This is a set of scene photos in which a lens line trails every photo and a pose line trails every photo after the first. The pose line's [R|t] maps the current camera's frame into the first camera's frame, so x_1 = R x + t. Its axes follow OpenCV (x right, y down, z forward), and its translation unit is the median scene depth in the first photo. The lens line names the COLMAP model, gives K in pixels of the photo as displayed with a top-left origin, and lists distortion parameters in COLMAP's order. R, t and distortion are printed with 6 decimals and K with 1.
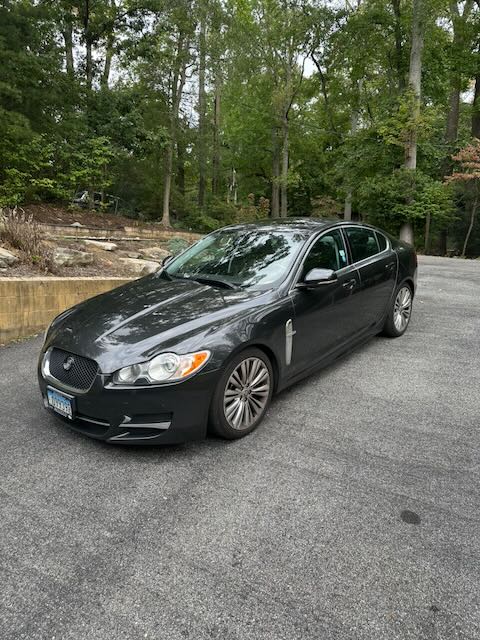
lens RADIAL K [[440.5, 0, 240.0], [0, 440.5, 320.0], [0, 0, 1]] dist [-0.002840, -0.006005]
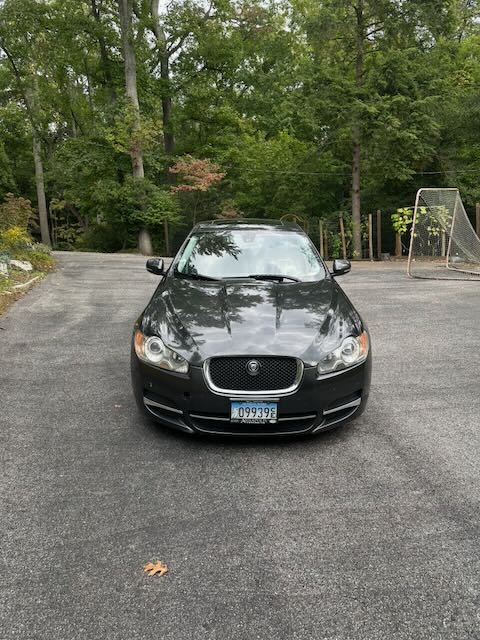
lens RADIAL K [[440.5, 0, 240.0], [0, 440.5, 320.0], [0, 0, 1]] dist [-0.002840, -0.006005]
pose [[0.771480, -0.124909, 0.623872, -0.140289], [0.133833, 0.990461, 0.032807, -0.005269], [-0.622019, 0.058185, 0.780837, 0.040513]]
